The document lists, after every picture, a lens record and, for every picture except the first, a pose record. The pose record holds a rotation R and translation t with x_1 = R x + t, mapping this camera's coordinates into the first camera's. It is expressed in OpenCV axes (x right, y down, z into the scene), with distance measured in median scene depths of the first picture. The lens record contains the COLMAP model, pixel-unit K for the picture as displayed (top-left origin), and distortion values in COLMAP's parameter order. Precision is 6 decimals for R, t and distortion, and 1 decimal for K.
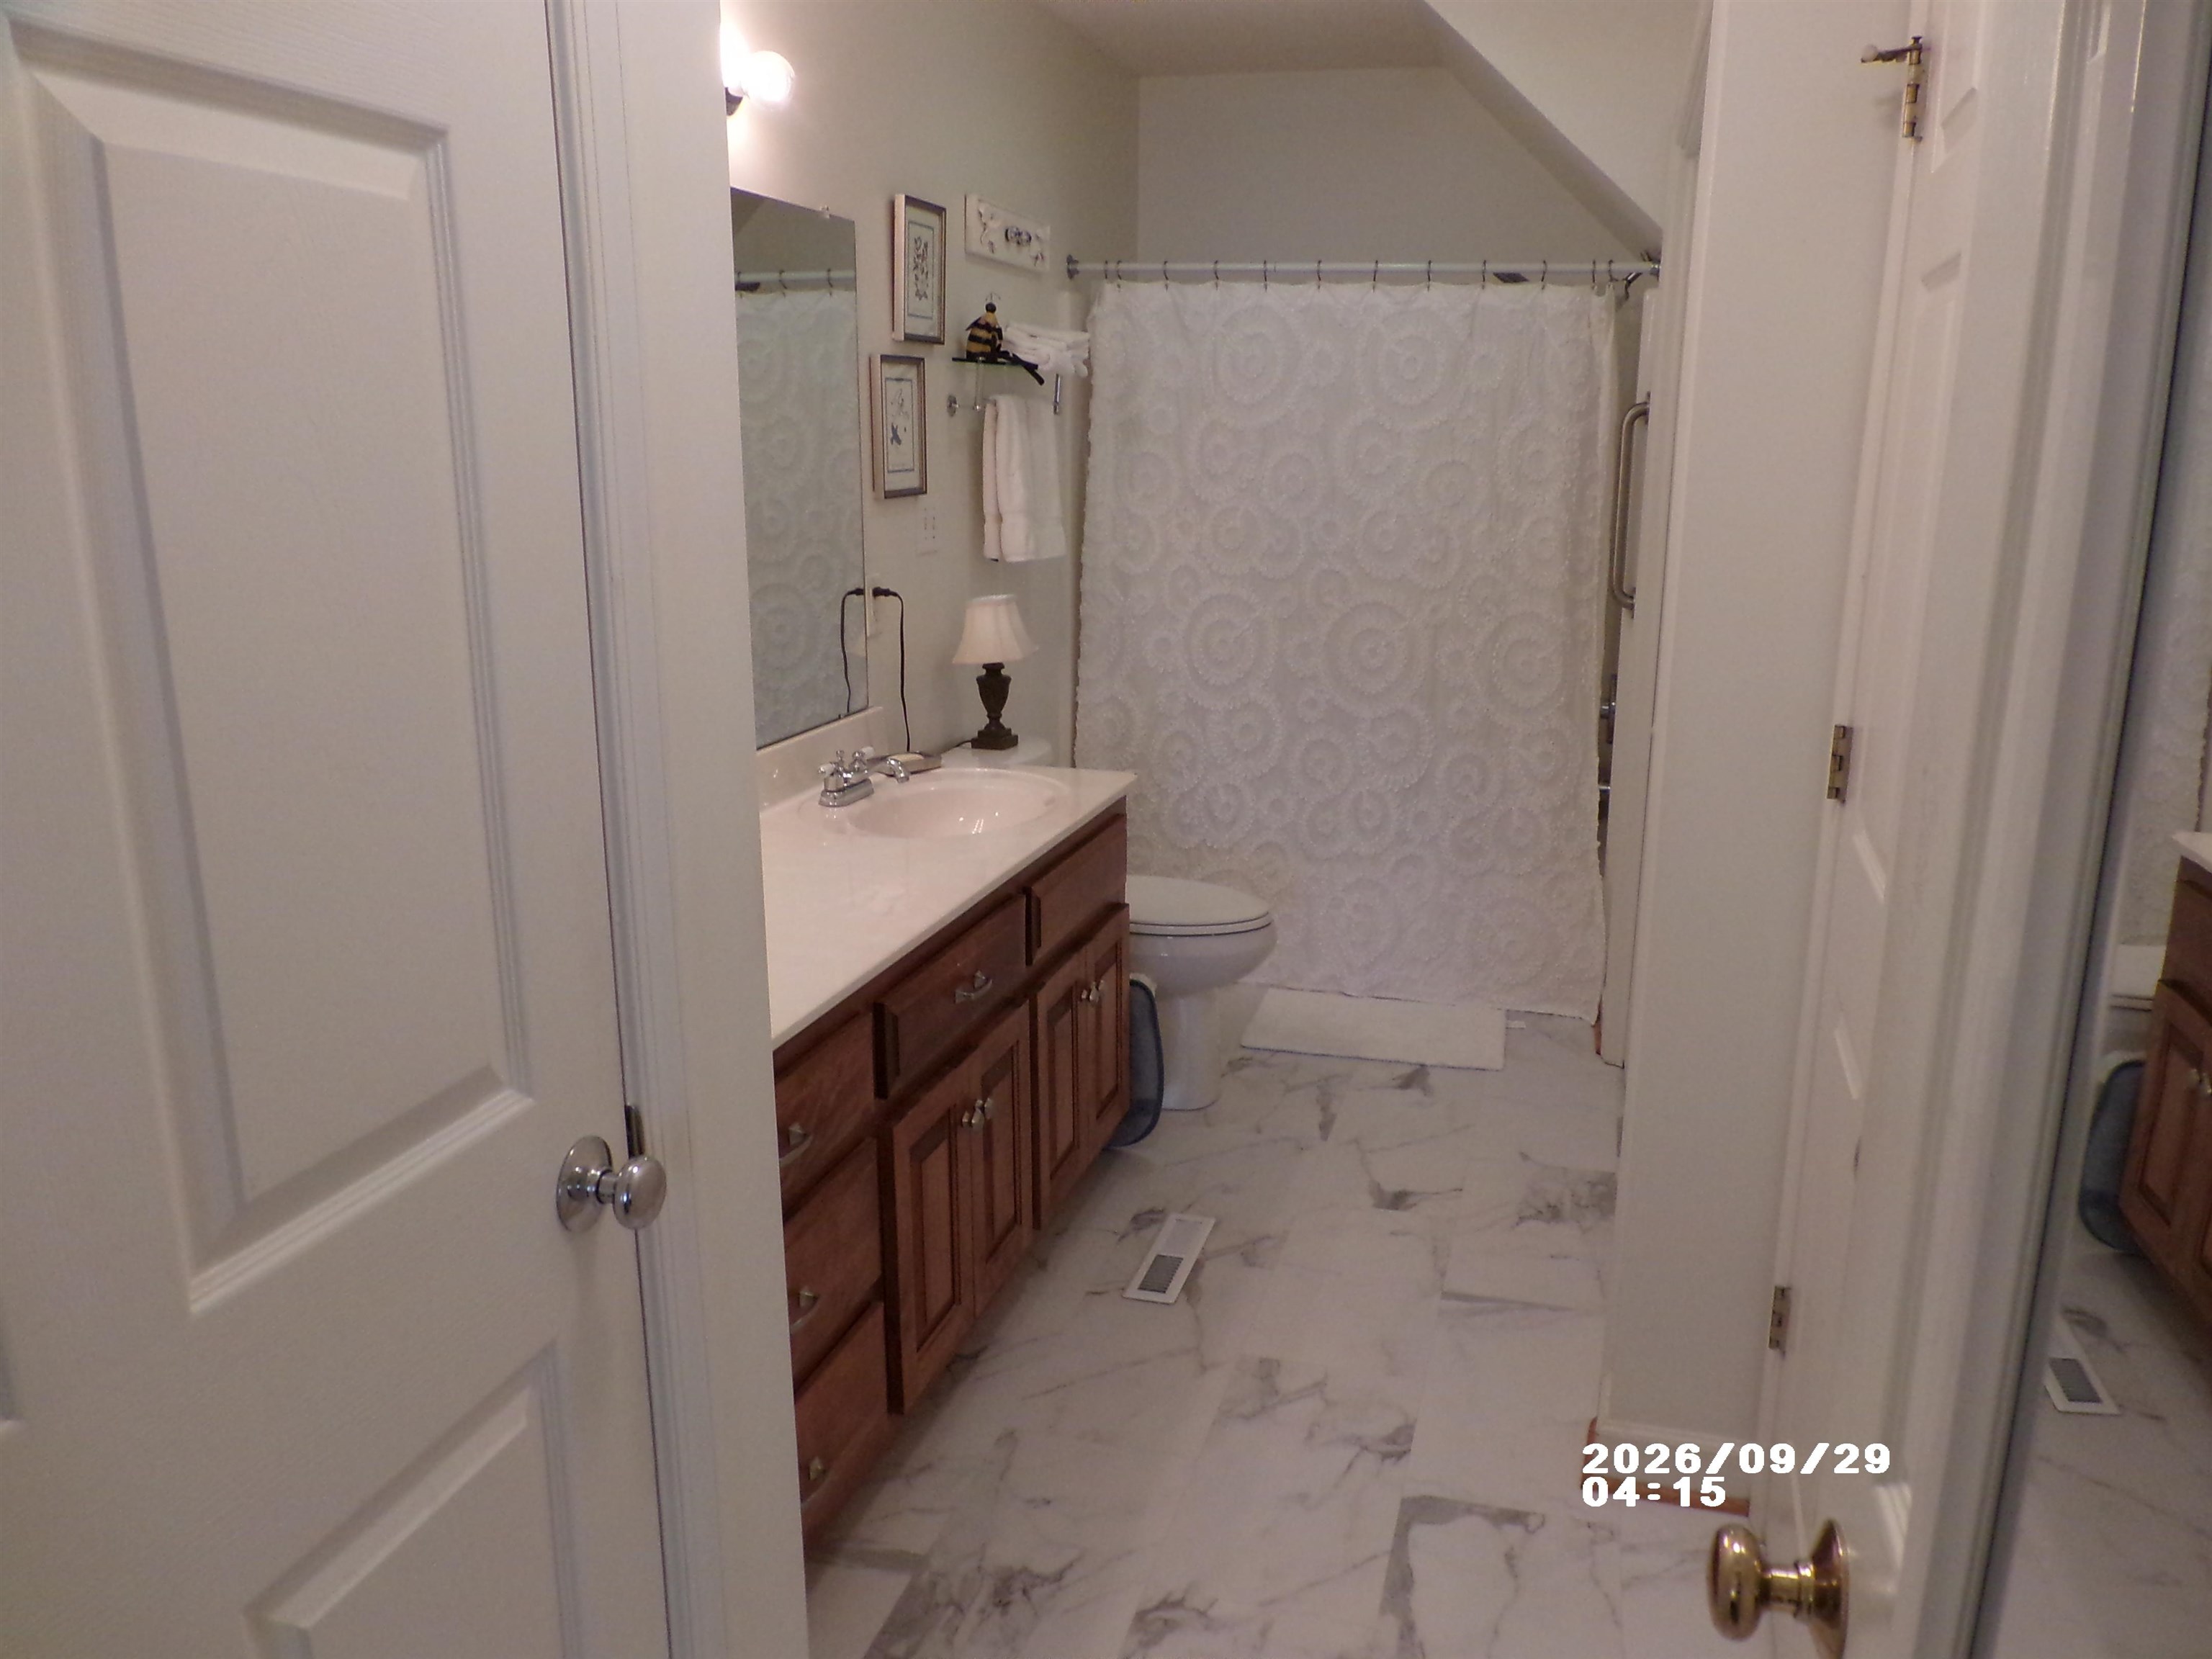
lens RADIAL K [[1649.3, 0, 1144.7], [0, 1649.3, 818.7], [0, 0, 1]] dist [-0.066044, 0.009618]
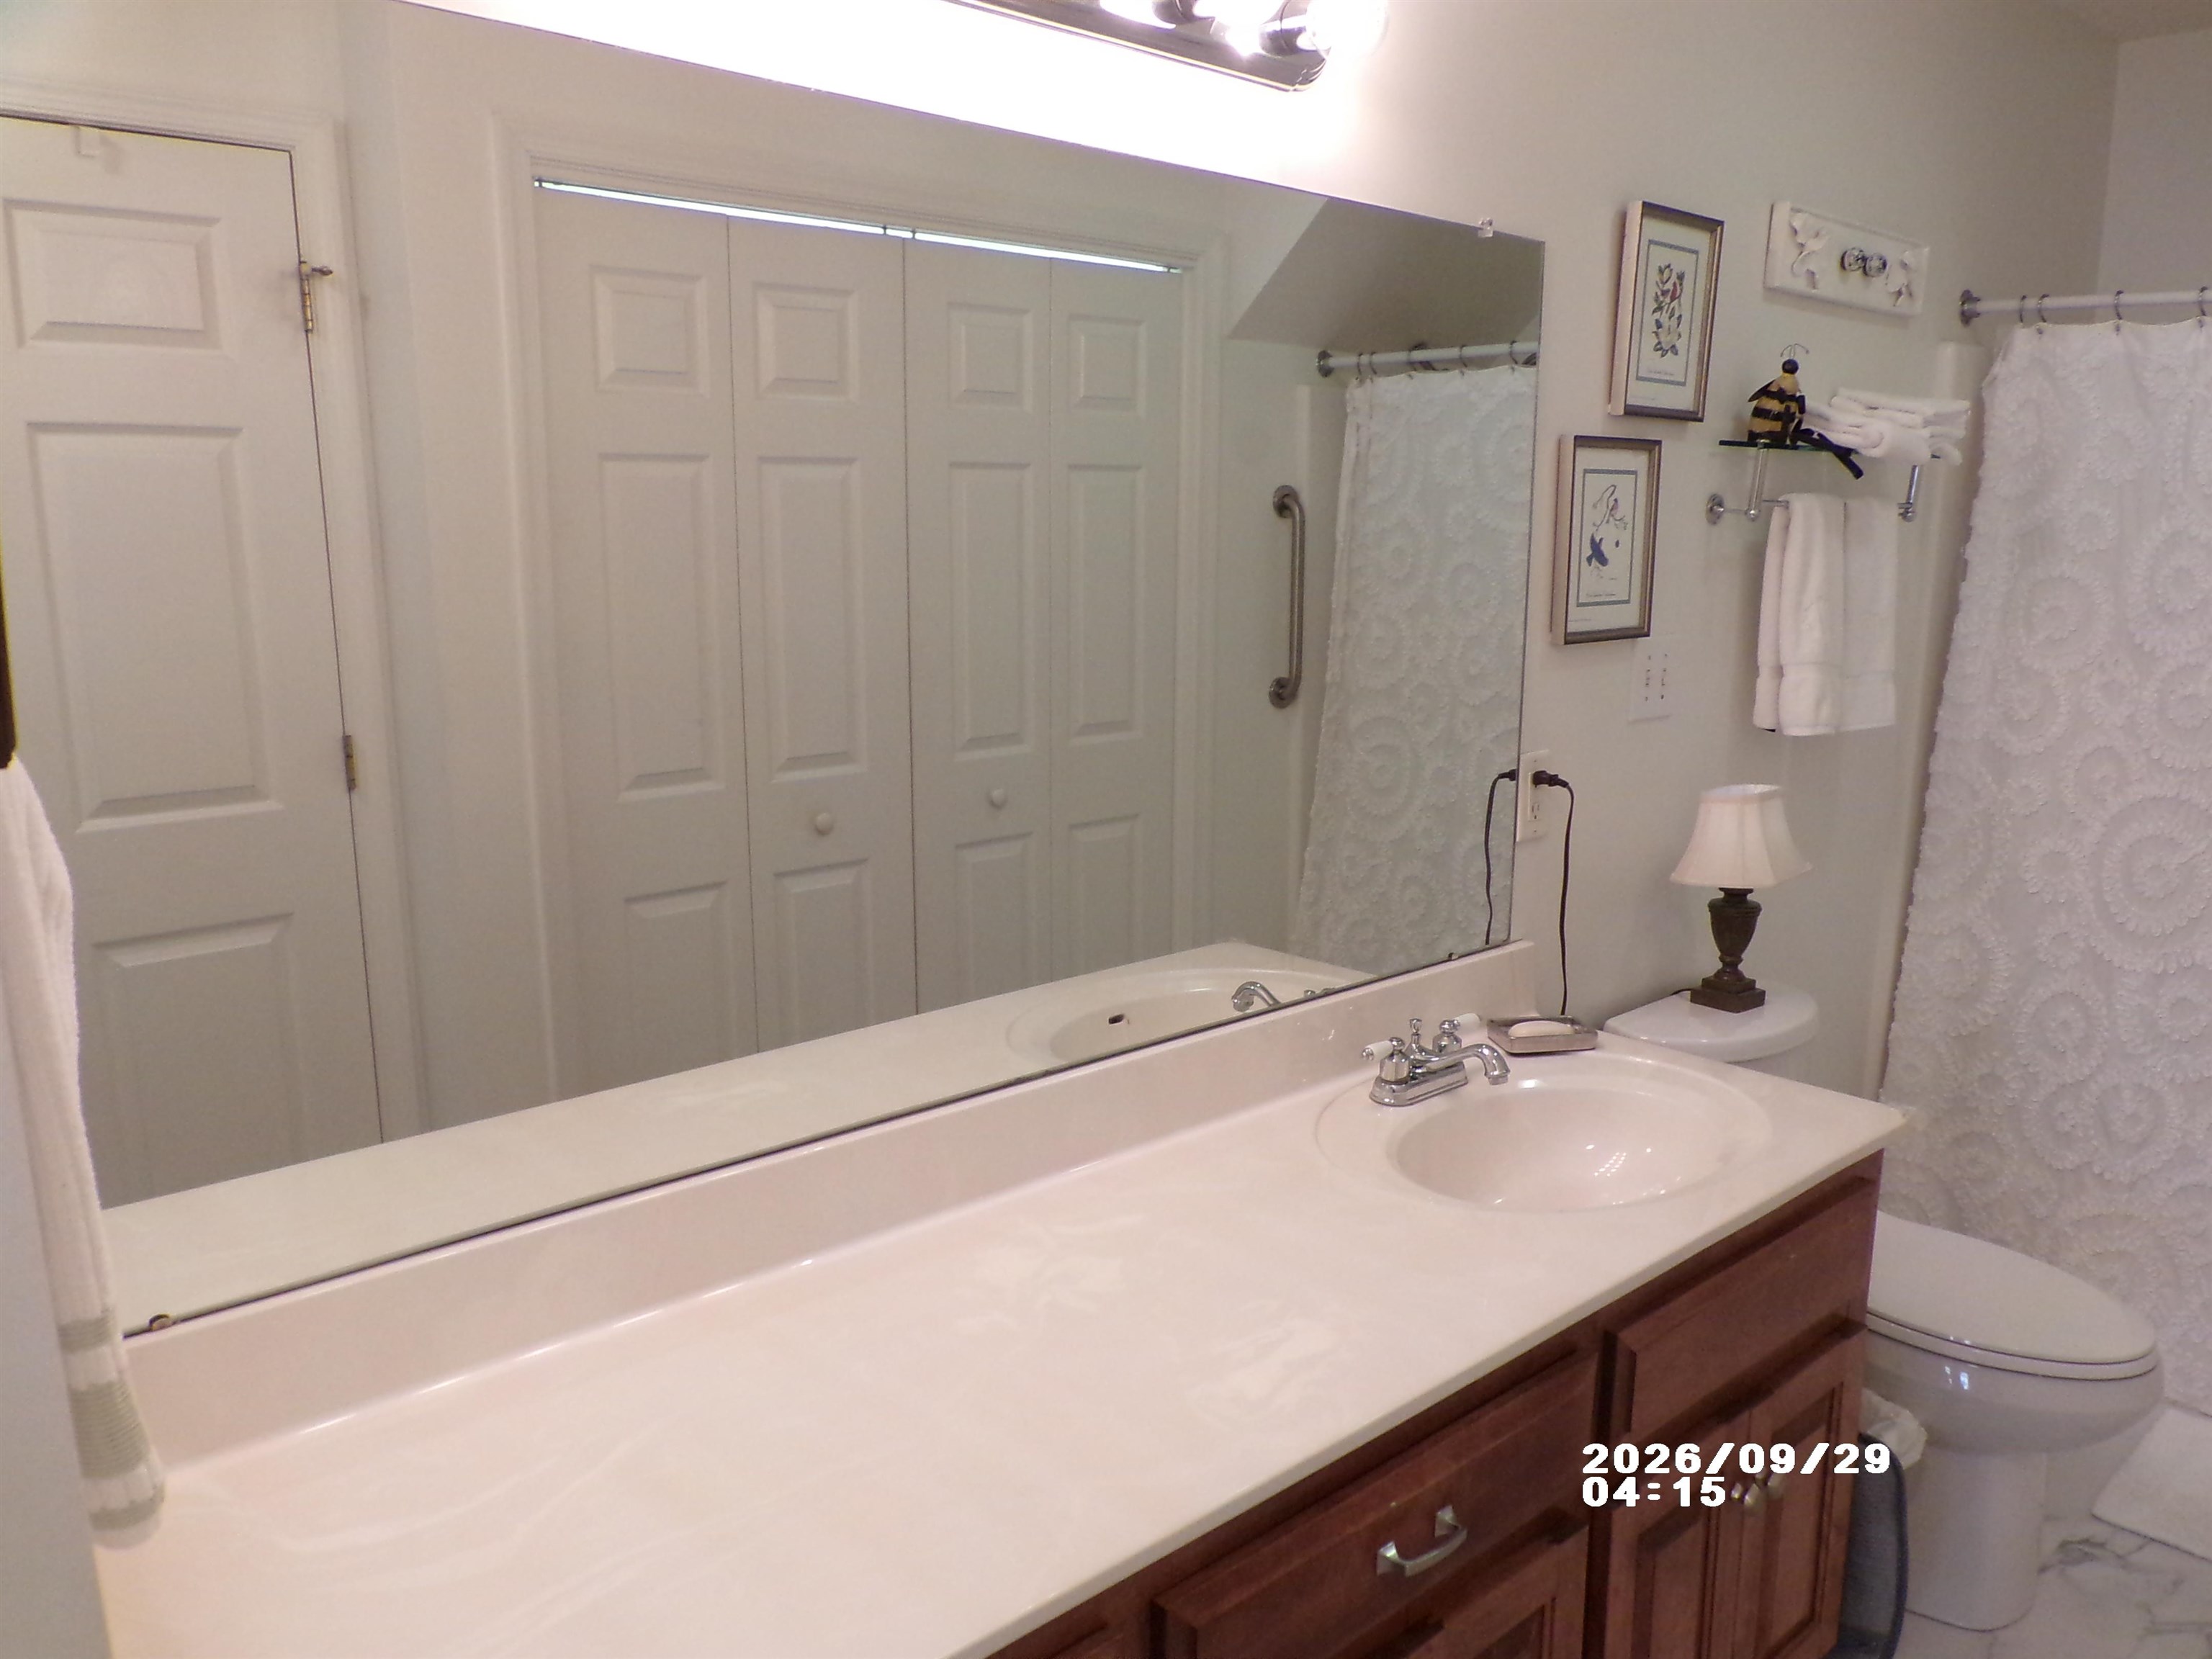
lens RADIAL K [[1718.2, 0, 1106.0], [0, 1718.2, 829.5], [0, 0, 1]] dist [-0.009129, -0.008843]
pose [[0.850987, 0.103657, -0.514855, 0.049299], [-0.129408, 0.991489, -0.014274, -0.072162], [0.508994, 0.078773, 0.857158, 0.252937]]
